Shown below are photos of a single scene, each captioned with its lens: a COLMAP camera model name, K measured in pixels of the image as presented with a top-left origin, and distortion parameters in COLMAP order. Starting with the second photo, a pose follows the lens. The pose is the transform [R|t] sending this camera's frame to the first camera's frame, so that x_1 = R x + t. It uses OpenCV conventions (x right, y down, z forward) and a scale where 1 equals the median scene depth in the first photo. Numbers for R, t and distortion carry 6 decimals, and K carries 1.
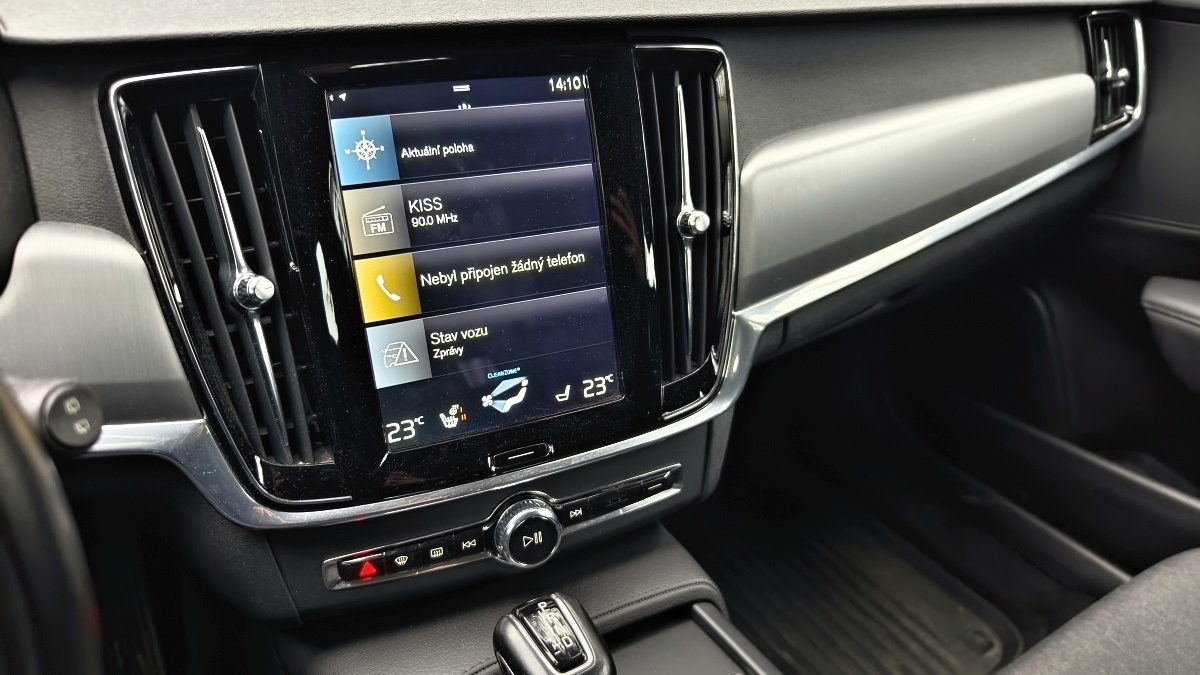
lens RADIAL K [[846.5, 0, 603.2], [0, 846.5, 341.8], [0, 0, 1]] dist [-0.030939, -0.001211]
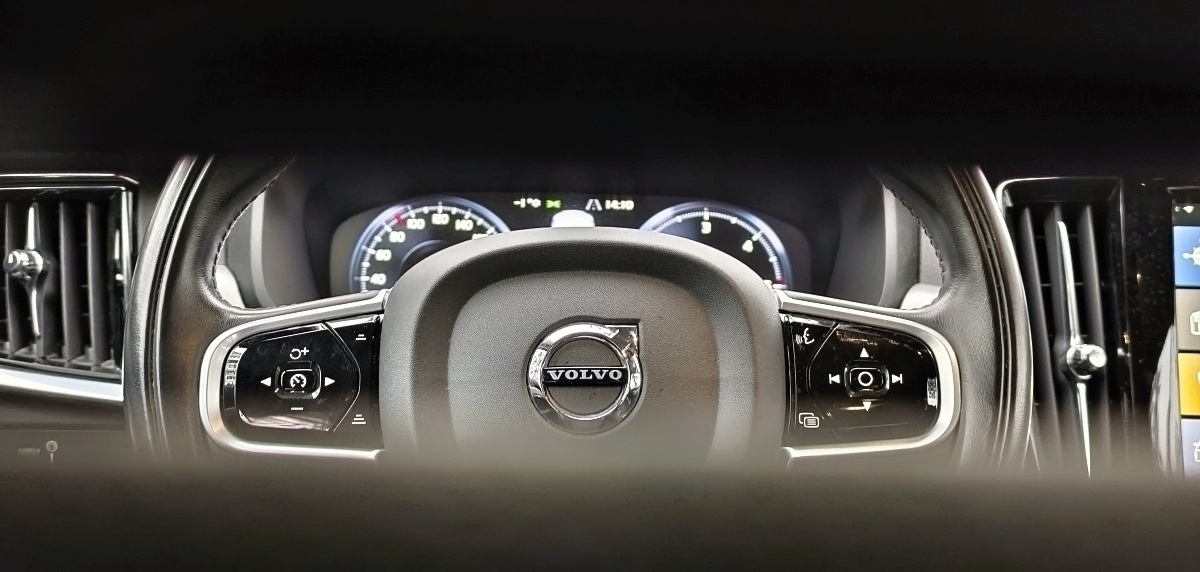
lens RADIAL K [[1750.8, 0, 609.0], [0, 1750.8, 276.8], [0, 0, 1]] dist [0.038588, 0.000000]
pose [[0.860560, 0.033684, -0.508235, 0.183614], [-0.241344, 0.905655, -0.348628, 0.677959], [0.448542, 0.422675, 0.787500, -0.973016]]
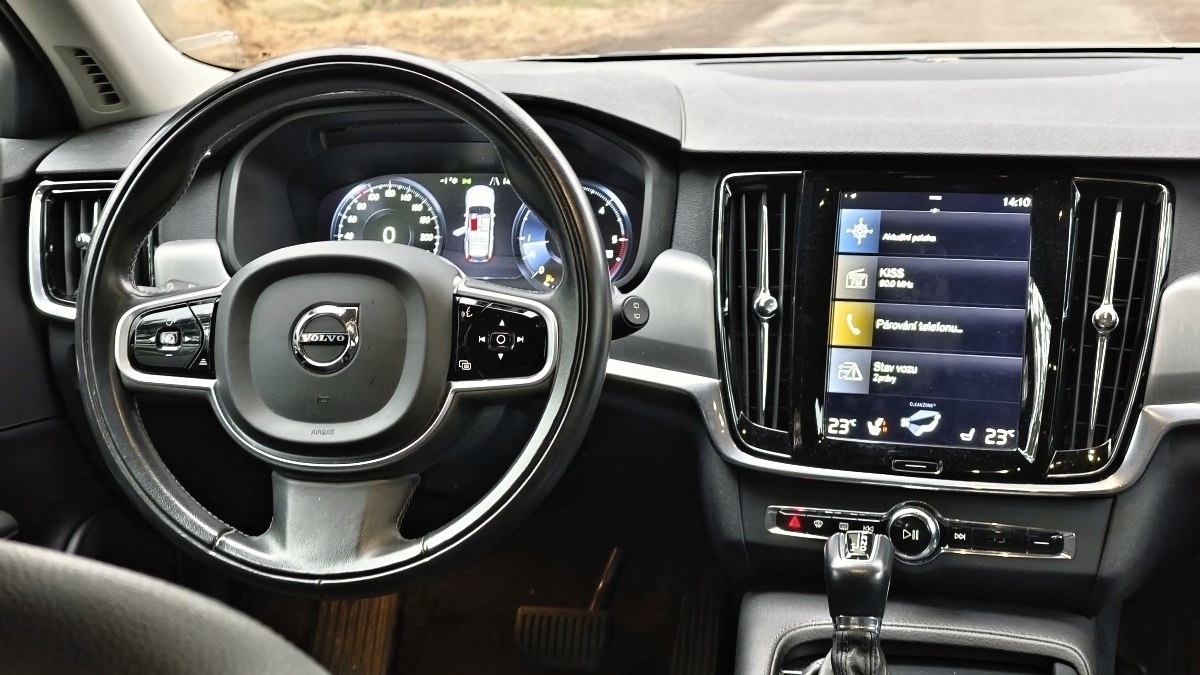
lens RADIAL K [[1768.0, 0, 606.8], [0, 1768.0, 304.4], [0, 0, 1]] dist [0.058189, 0.000000]
pose [[0.716427, 0.096553, -0.690949, 1.406670], [-0.295232, 0.939288, -0.174862, 0.512494], [0.632116, 0.329266, 0.701437, -1.281793]]
